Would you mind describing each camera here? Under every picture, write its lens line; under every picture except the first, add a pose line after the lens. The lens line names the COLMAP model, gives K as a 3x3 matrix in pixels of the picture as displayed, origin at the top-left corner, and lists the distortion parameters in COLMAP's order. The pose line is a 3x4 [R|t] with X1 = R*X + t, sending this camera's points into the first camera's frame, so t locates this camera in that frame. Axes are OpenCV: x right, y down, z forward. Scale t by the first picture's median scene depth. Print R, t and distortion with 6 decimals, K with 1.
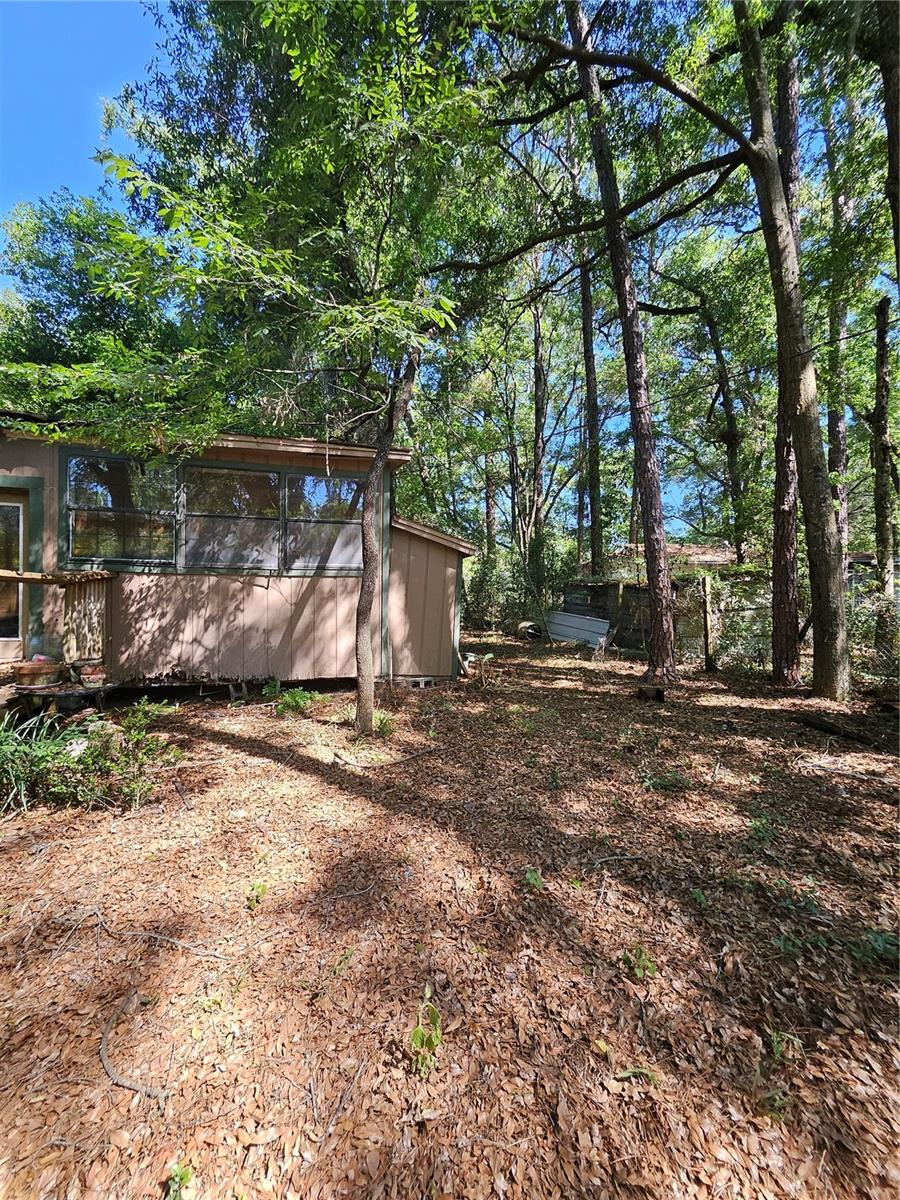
lens RADIAL K [[482.0, 0, 448.9], [0, 482.0, 599.6], [0, 0, 1]] dist [0.003489, 0.000312]
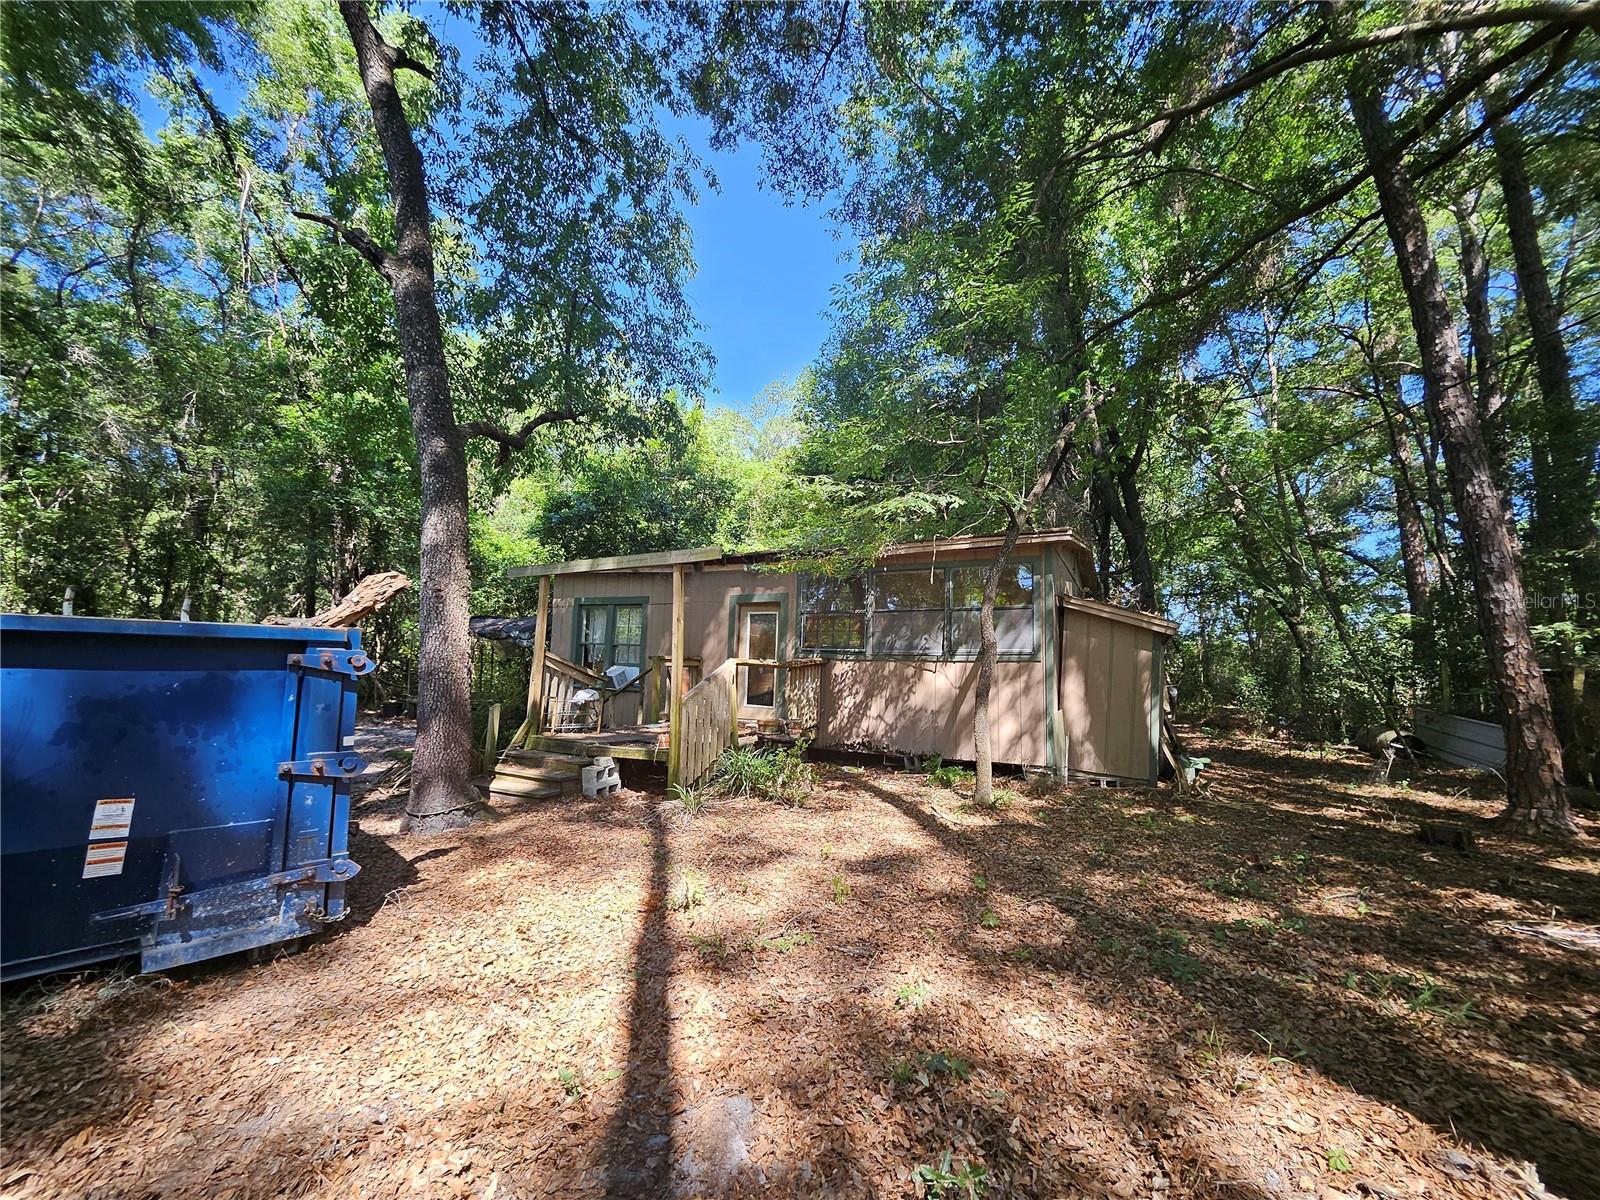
lens RADIAL K [[642.7, 0, 801.7], [0, 642.7, 602.3], [0, 0, 1]] dist [0.003489, 0.000312]
pose [[0.727340, -0.069255, -0.682774, 0.438410], [-0.023718, 0.991764, -0.125862, 0.009388], [0.685867, 0.107739, 0.719707, -0.303054]]
